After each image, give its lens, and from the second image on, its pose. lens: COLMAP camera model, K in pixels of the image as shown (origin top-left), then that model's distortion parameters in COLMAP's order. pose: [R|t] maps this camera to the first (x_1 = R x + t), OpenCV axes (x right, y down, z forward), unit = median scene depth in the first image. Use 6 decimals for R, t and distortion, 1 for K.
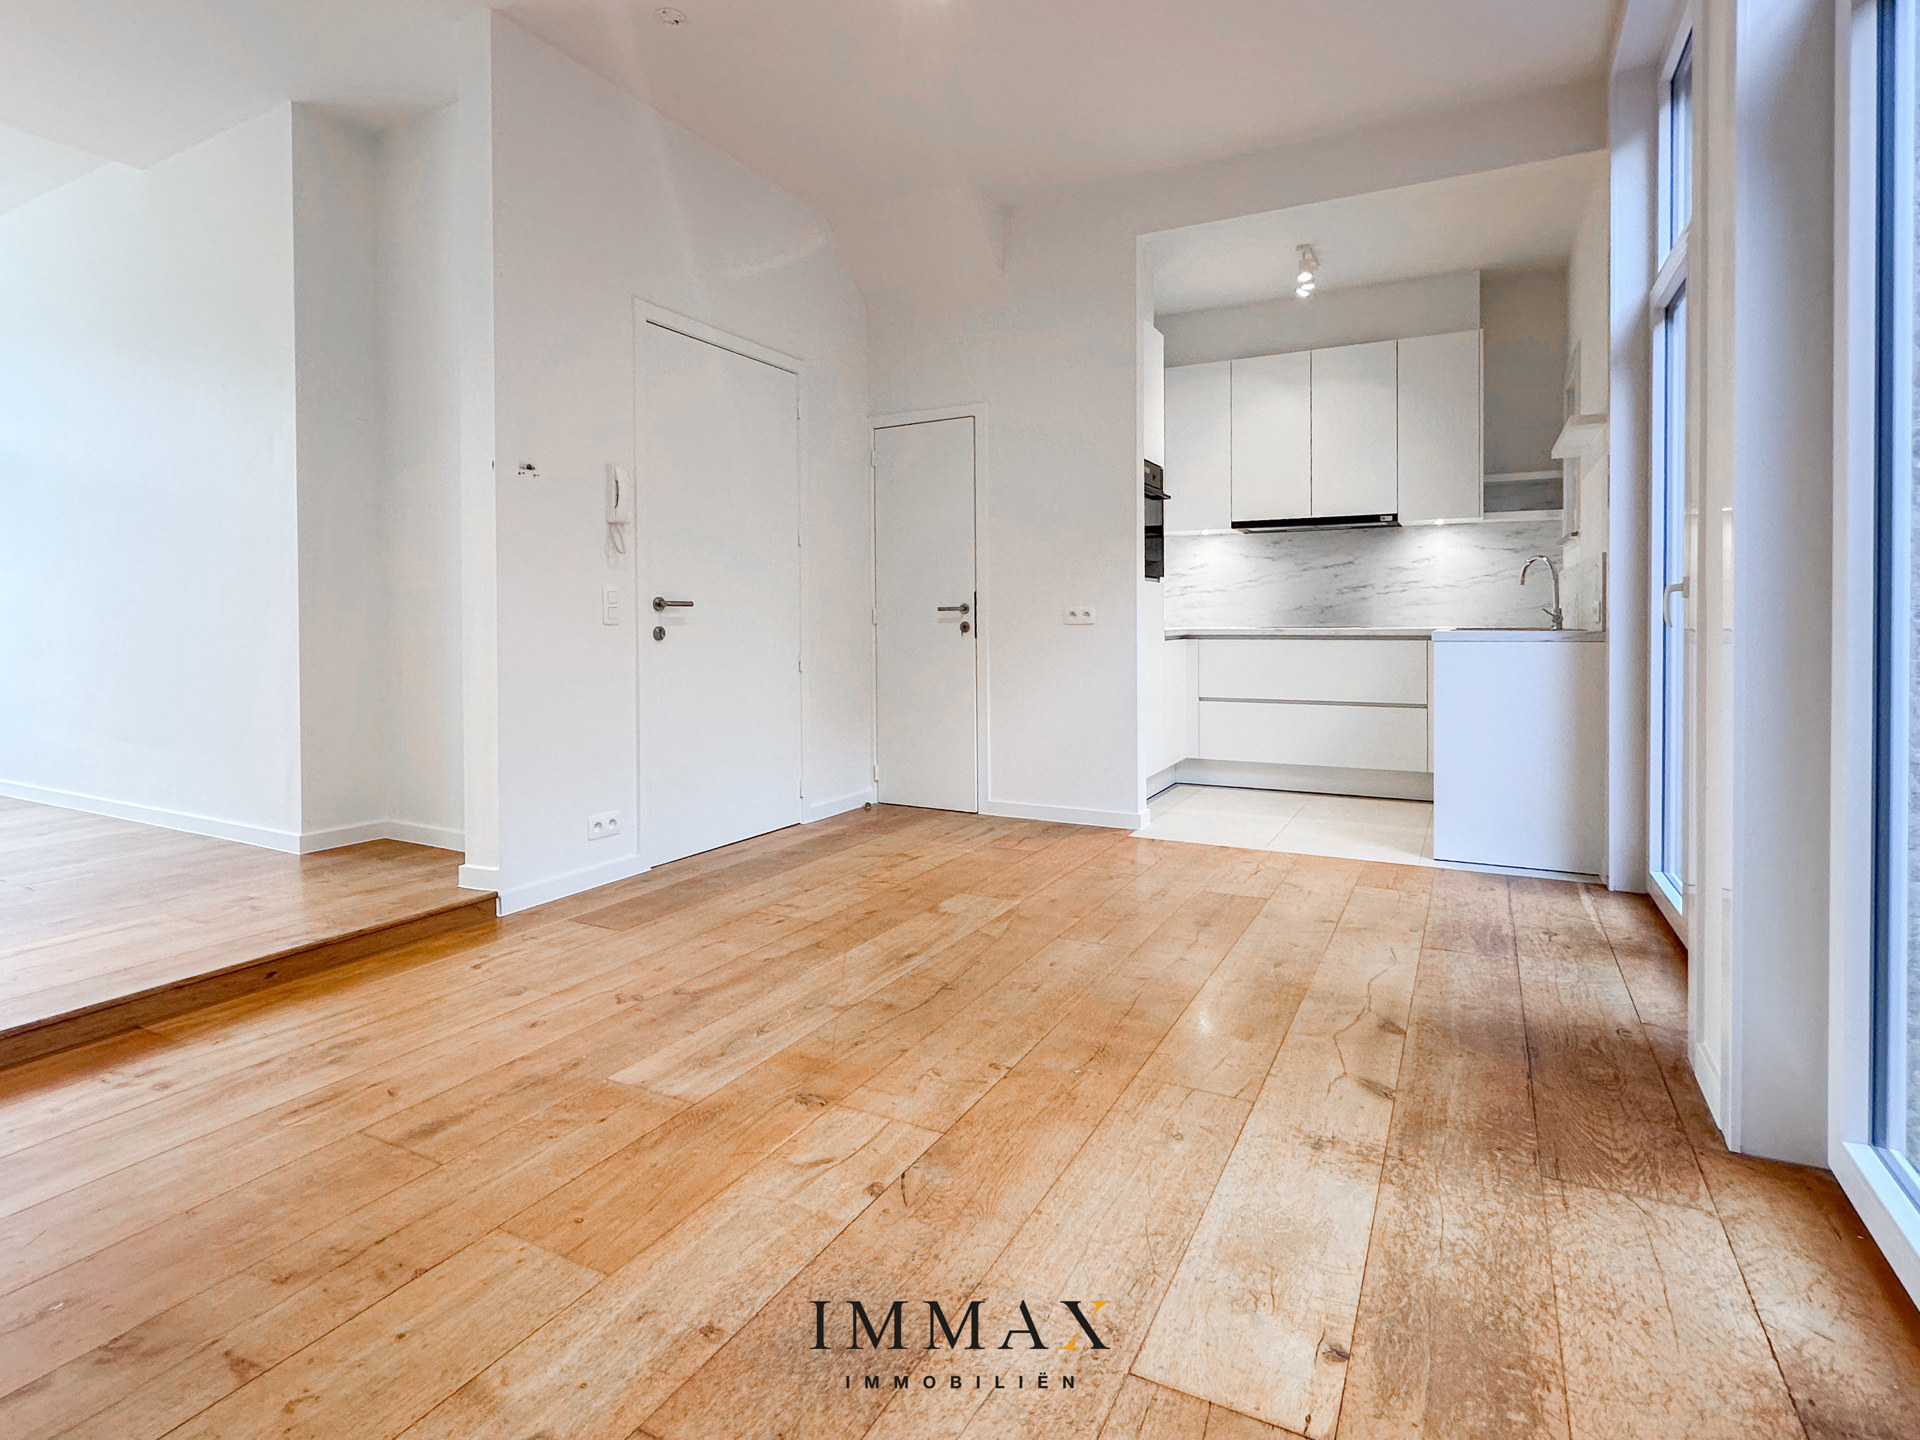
lens RADIAL K [[1008.5, 0, 964.8], [0, 1008.5, 639.8], [0, 0, 1]] dist [-0.003085, 0.000411]
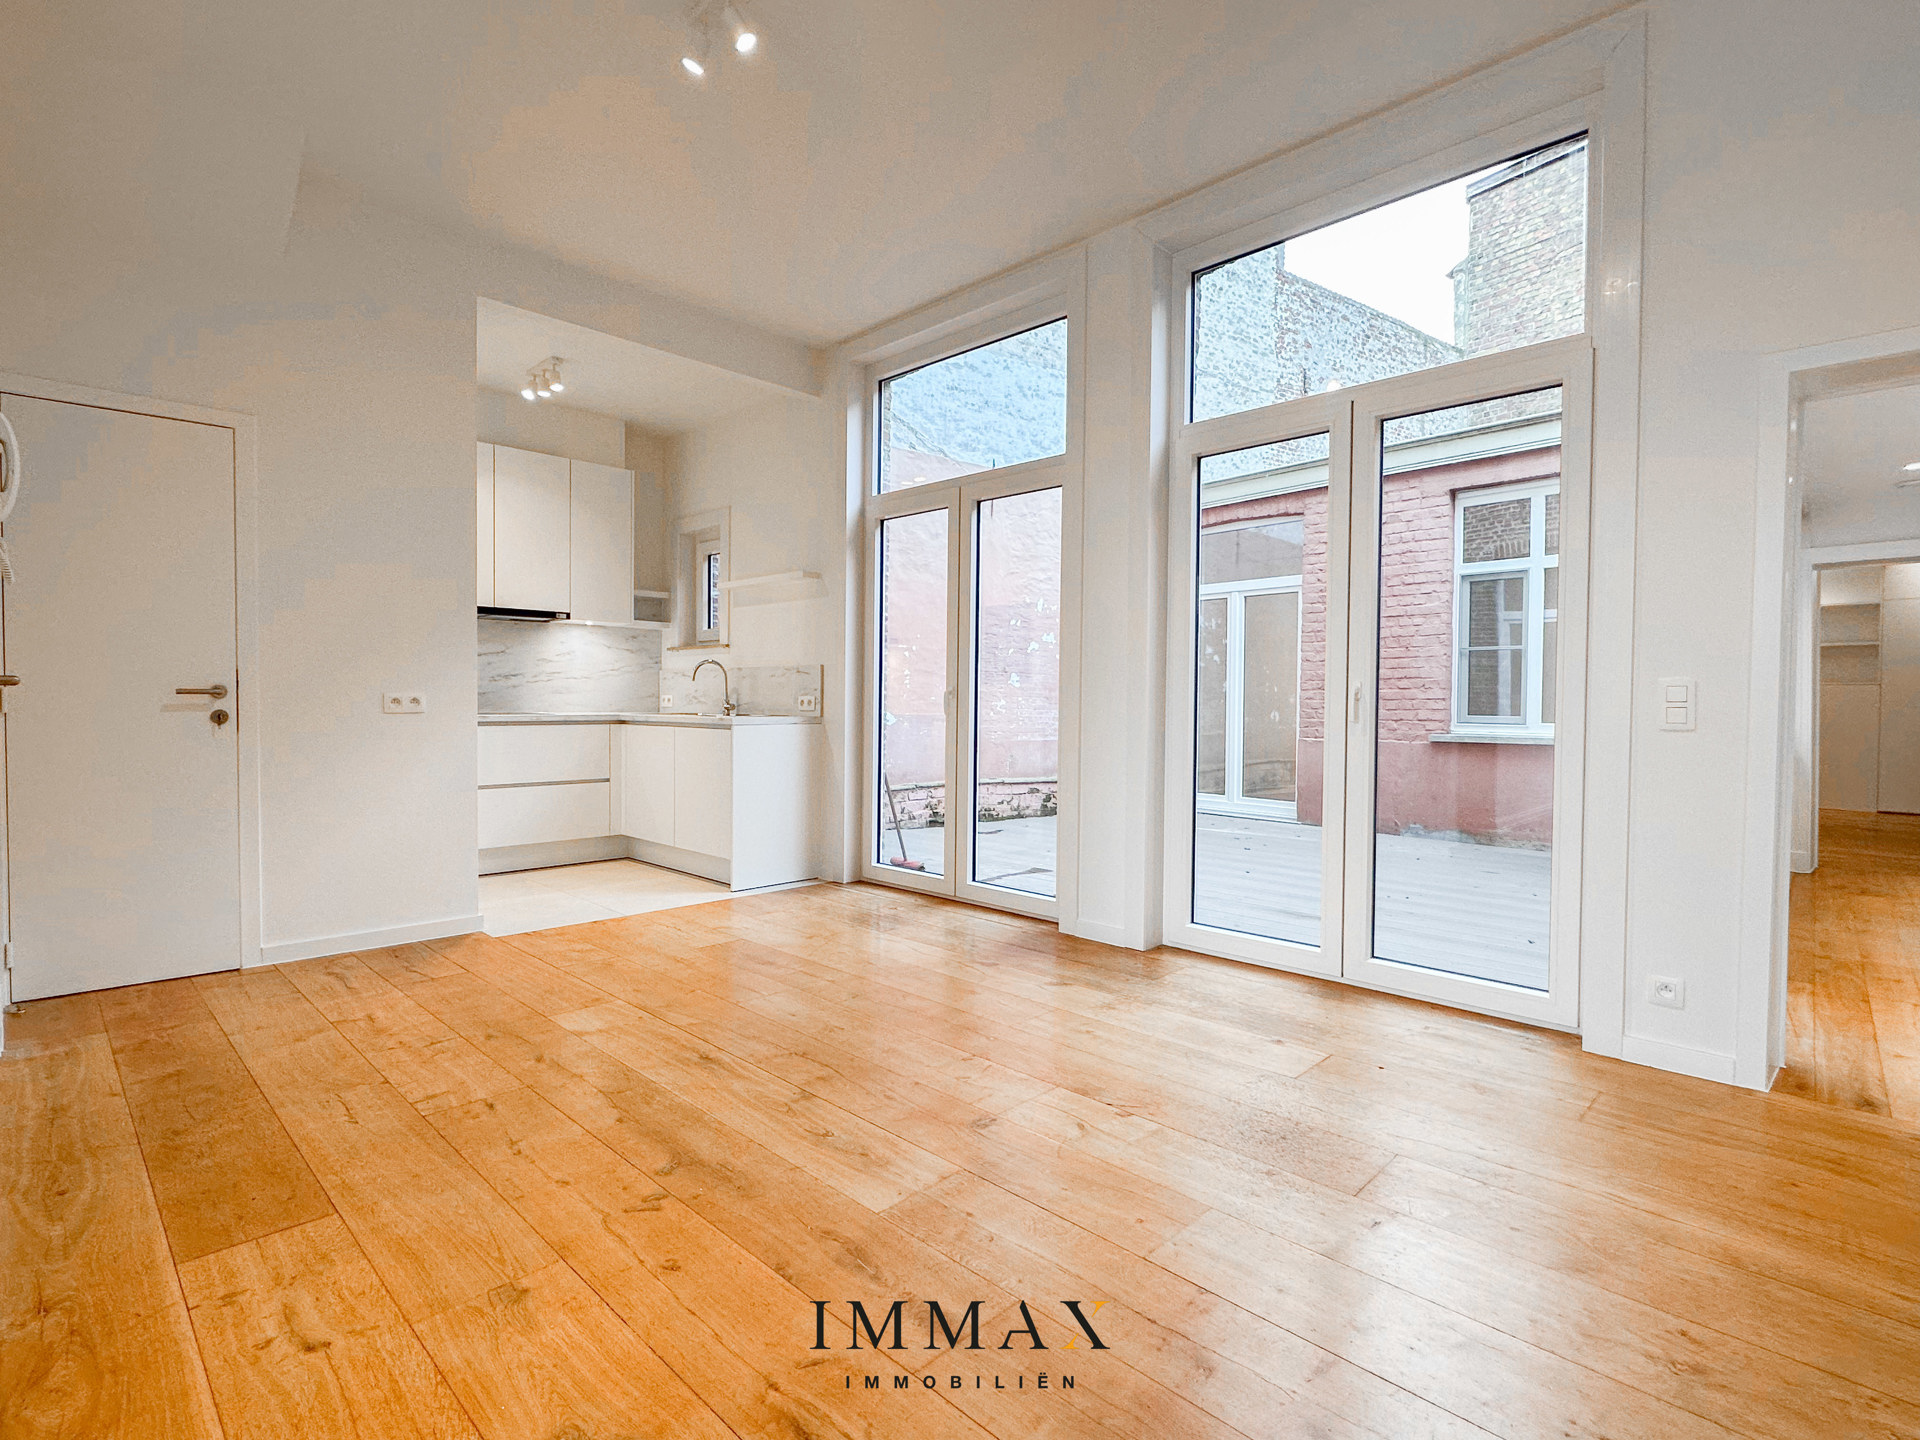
lens RADIAL K [[934.4, 0, 985.1], [0, 934.4, 729.5], [0, 0, 1]] dist [-0.000768, -0.000347]
pose [[0.274186, -0.023157, 0.961398, -0.815472], [0.010624, 0.999722, 0.021050, -0.019866], [-0.961618, 0.004443, 0.274356, 0.473430]]
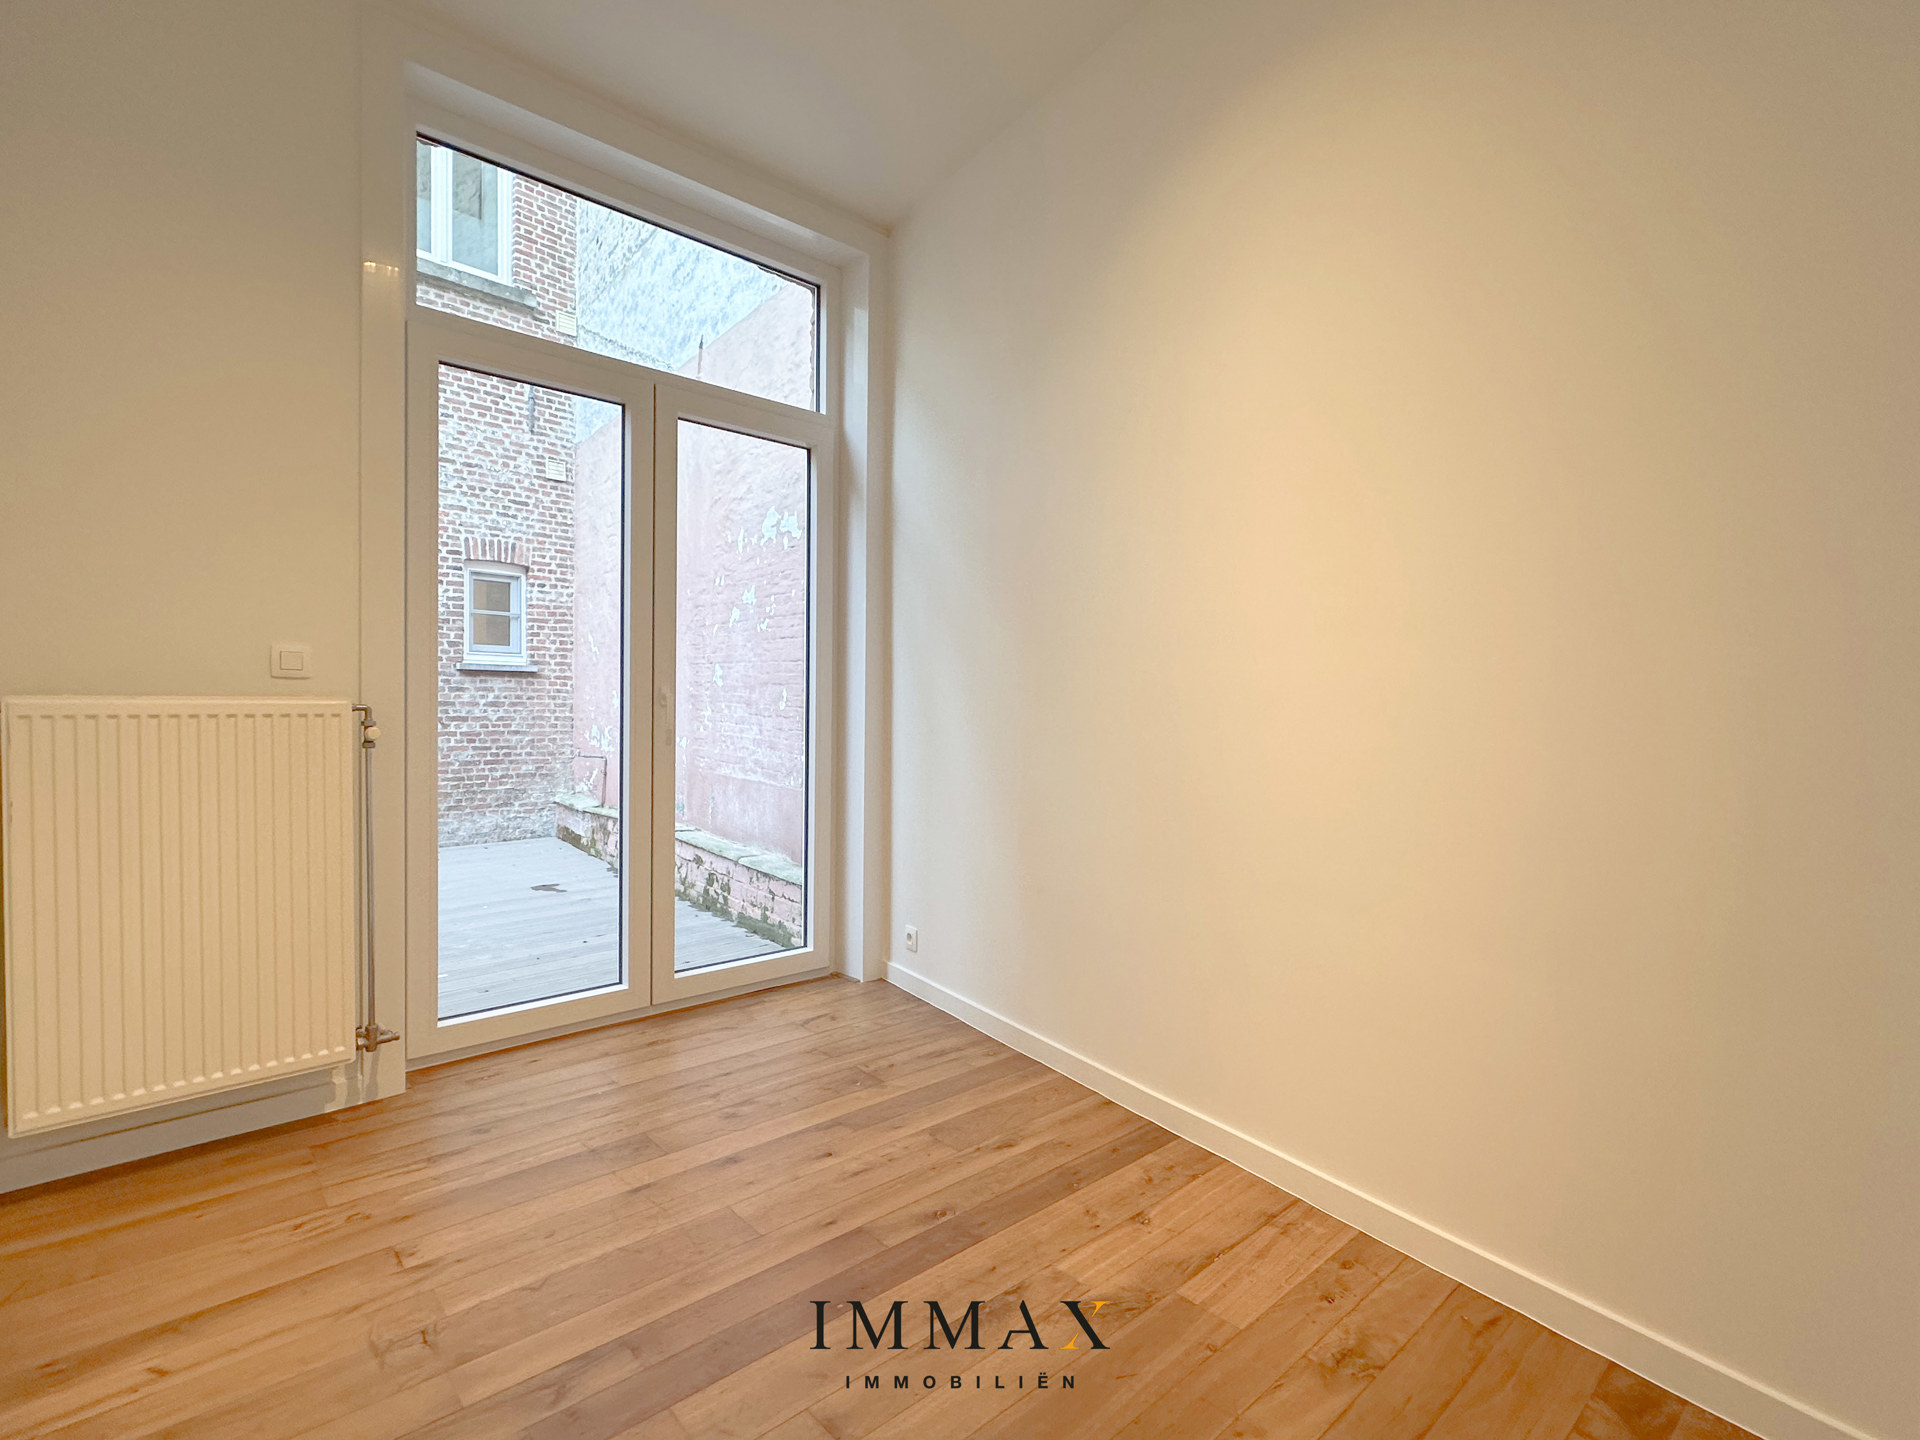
lens RADIAL K [[987.4, 0, 960.0], [0, 987.4, 720.0], [0, 0, 1]] dist [0.000480, 0.000018]
pose [[0.949488, 0.018966, -0.313230, 3.081332], [-0.020157, 0.999797, -0.000565, -0.033751], [0.313156, 0.006851, 0.949677, -0.464606]]
